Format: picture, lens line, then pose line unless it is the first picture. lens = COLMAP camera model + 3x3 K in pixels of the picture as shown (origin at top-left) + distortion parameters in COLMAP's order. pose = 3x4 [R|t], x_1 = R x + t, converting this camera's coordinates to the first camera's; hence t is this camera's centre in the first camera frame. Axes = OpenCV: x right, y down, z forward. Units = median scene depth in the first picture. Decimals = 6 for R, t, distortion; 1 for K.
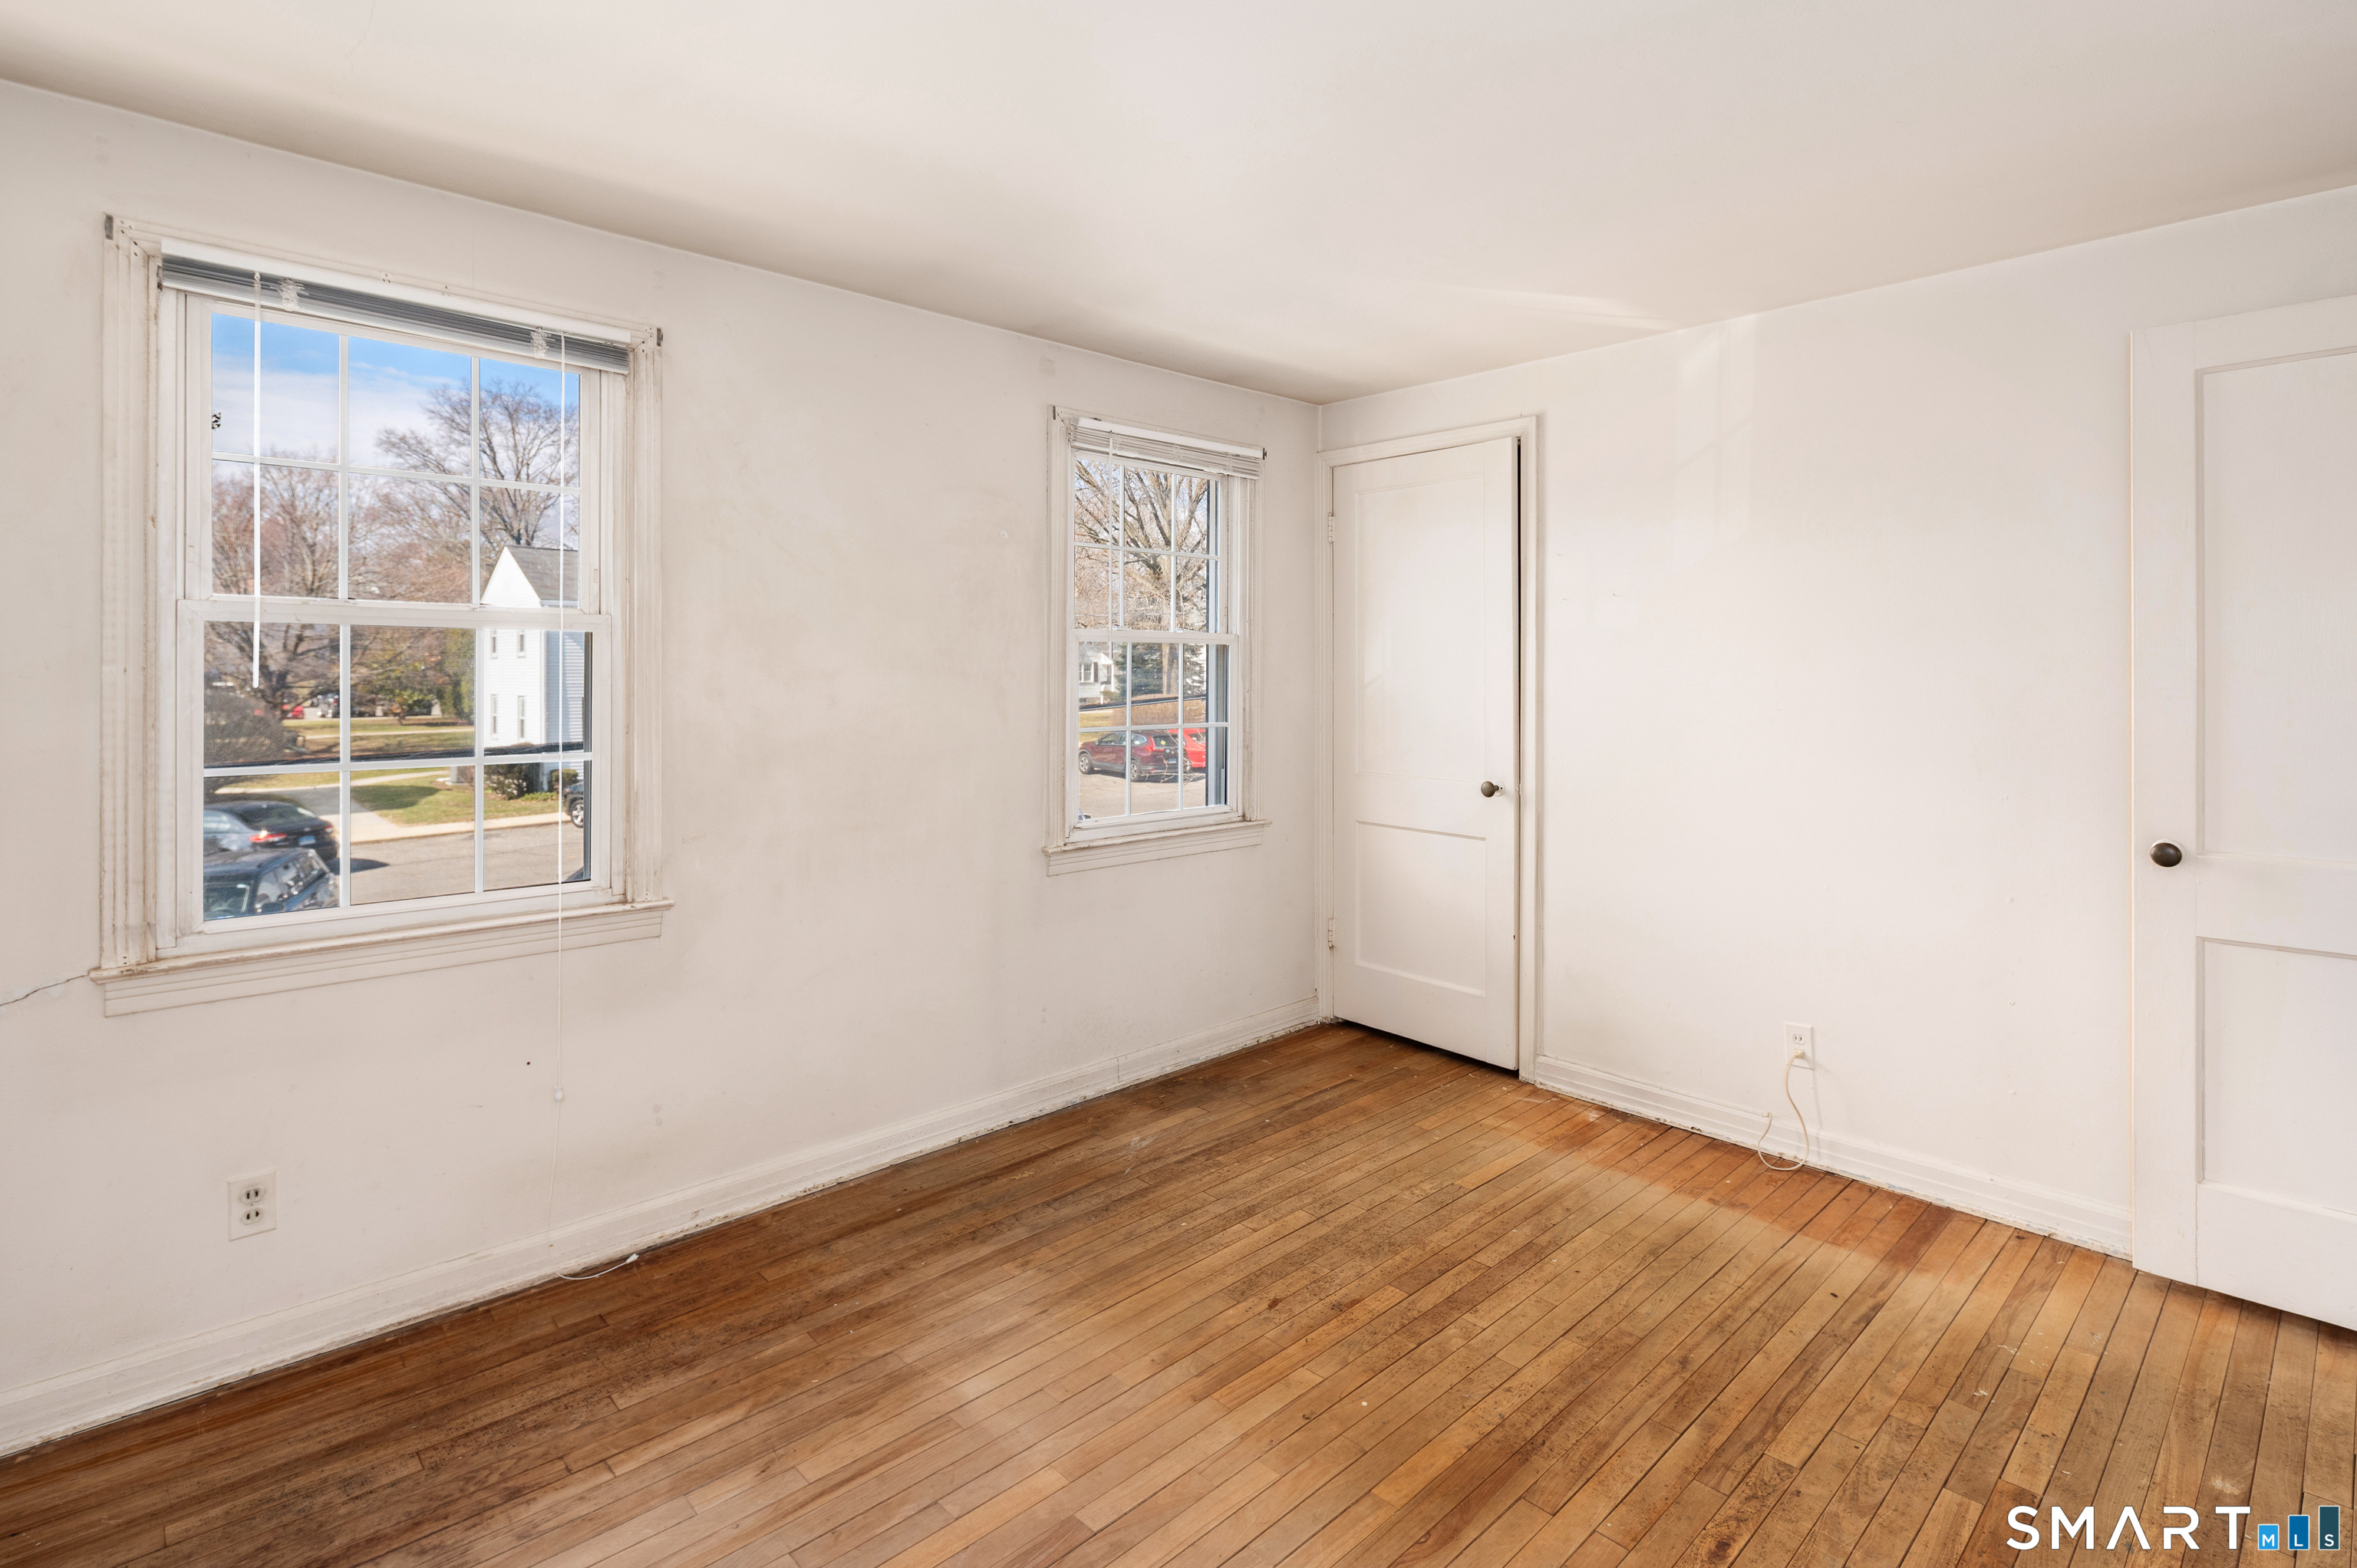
lens RADIAL K [[1151.8, 0, 1187.7], [0, 1151.8, 769.3], [0, 0, 1]] dist [0.009616, -0.005387]
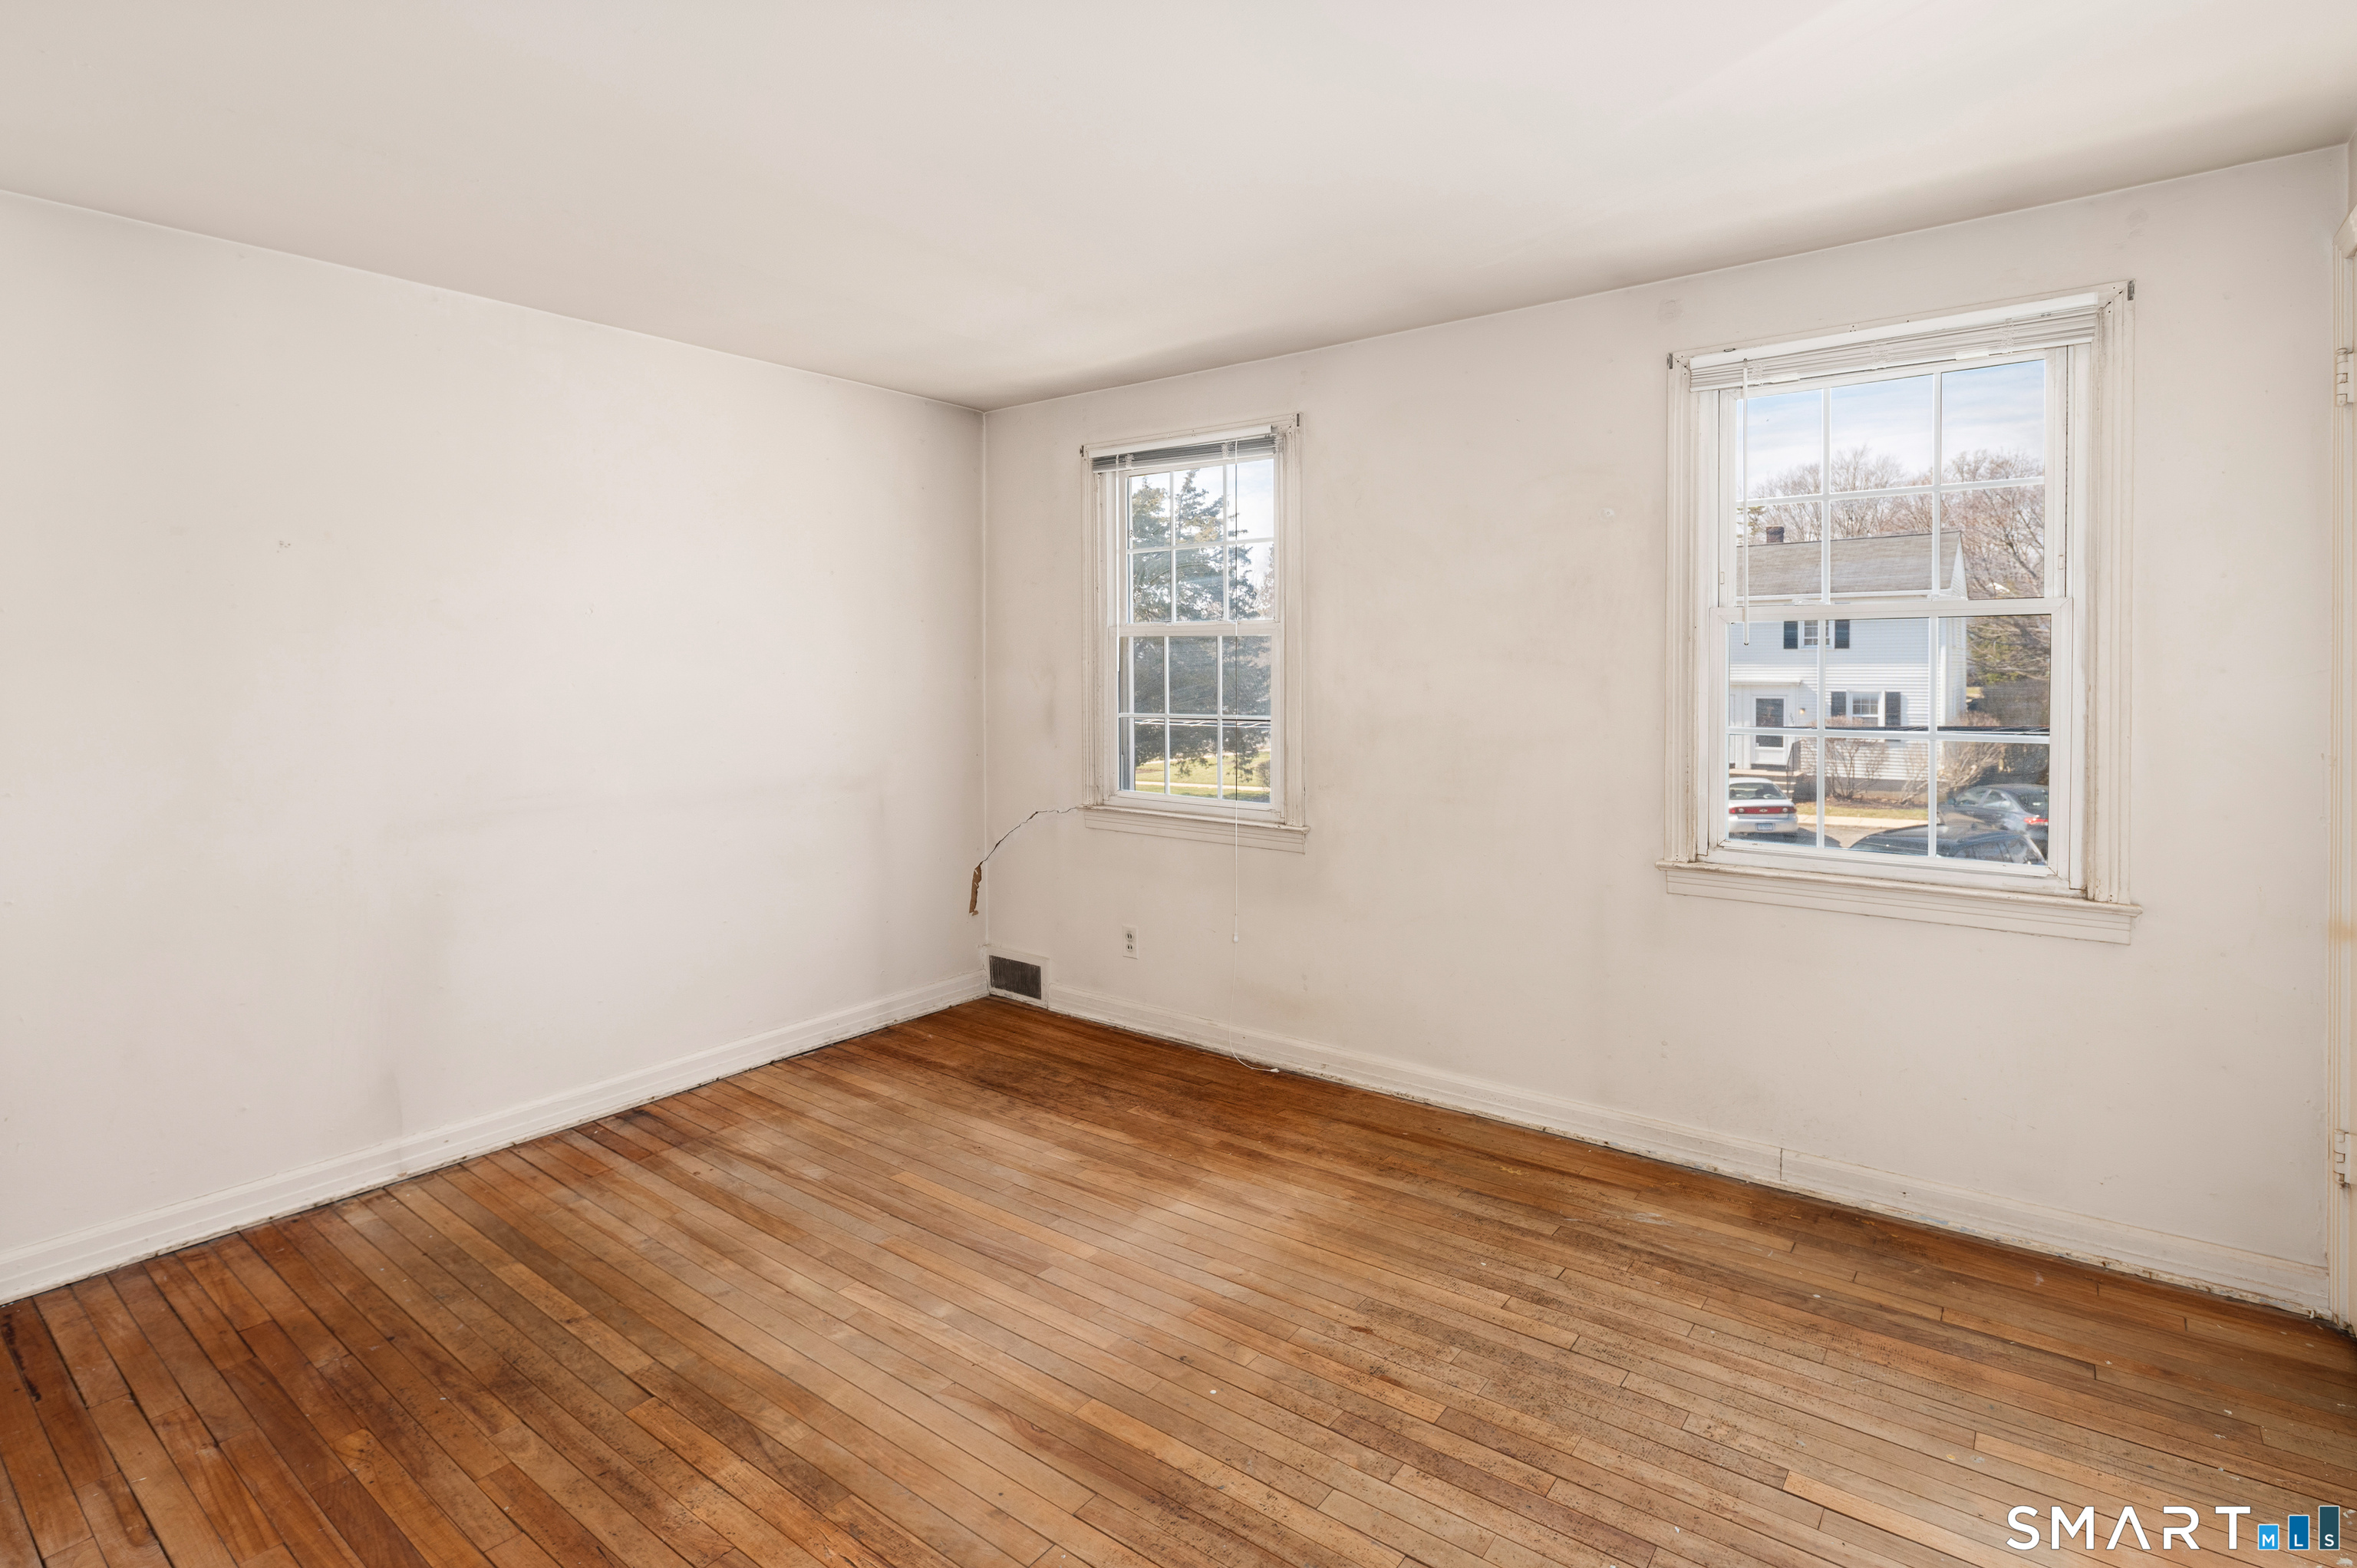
lens RADIAL K [[1151.8, 0, 1187.4], [0, 1151.8, 791.8], [0, 0, 1]] dist [0.009616, -0.005387]
pose [[0.156571, 0.107057, -0.981847, 0.861003], [-0.079566, 0.992244, 0.095503, -0.049451], [0.984457, 0.063169, 0.163875, 0.623218]]
